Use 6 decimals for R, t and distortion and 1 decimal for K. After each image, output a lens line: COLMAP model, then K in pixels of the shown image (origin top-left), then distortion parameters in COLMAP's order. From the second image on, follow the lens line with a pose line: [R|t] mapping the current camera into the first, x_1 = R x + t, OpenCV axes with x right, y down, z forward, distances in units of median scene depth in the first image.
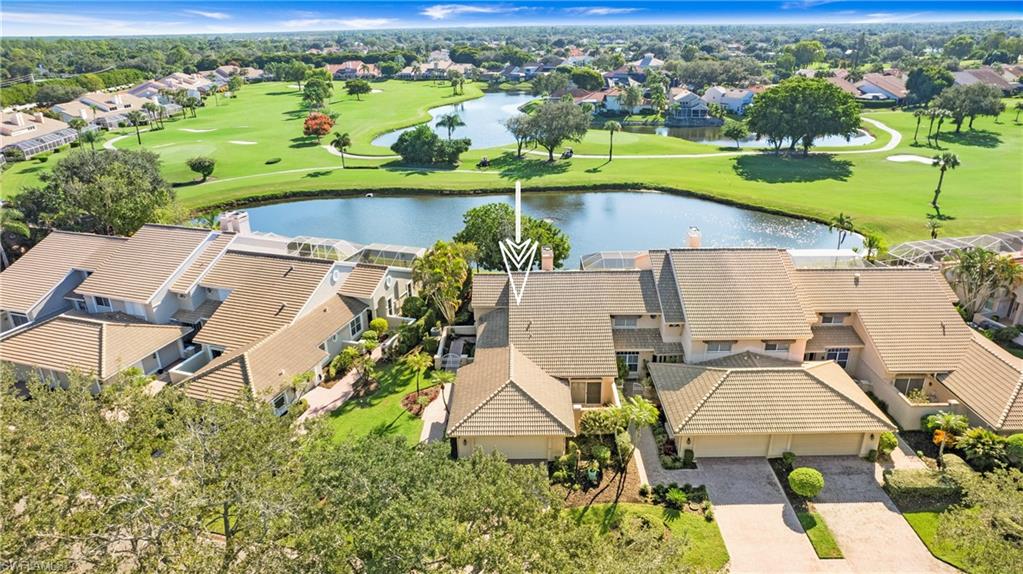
lens RADIAL K [[657.5, 0, 514.5], [0, 657.5, 286.7], [0, 0, 1]] dist [-0.078942, 0.070924]
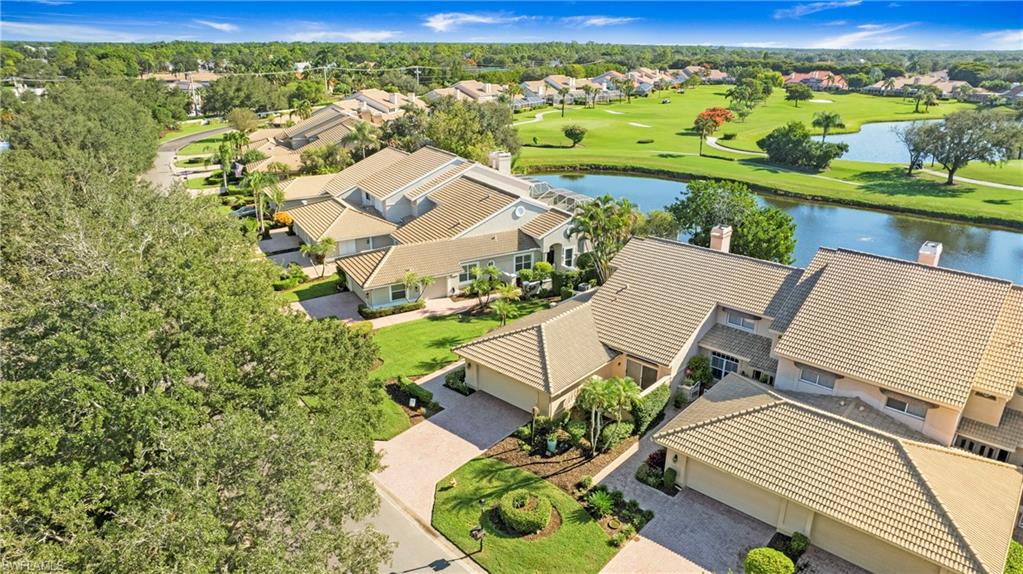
lens RADIAL K [[657.5, 0, 514.5], [0, 657.5, 286.7], [0, 0, 1]] dist [-0.078942, 0.070924]
pose [[0.752404, 0.250823, -0.609078, 0.365912], [-0.264228, 0.961936, 0.069727, 0.026553], [0.603384, 0.108473, 0.790039, 0.176297]]
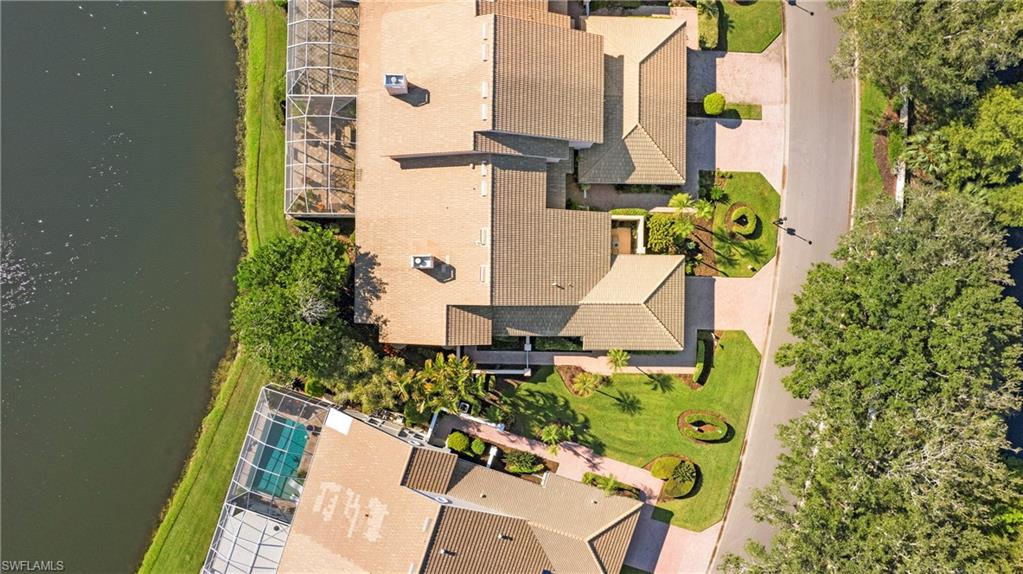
lens RADIAL K [[657.5, 0, 514.5], [0, 657.5, 286.7], [0, 0, 1]] dist [-0.078942, 0.070924]
pose [[0.001757, -0.999930, 0.011740, 0.007920], [0.364388, 0.011573, 0.931175, -0.783762], [-0.931246, 0.002642, 0.364382, 0.554132]]
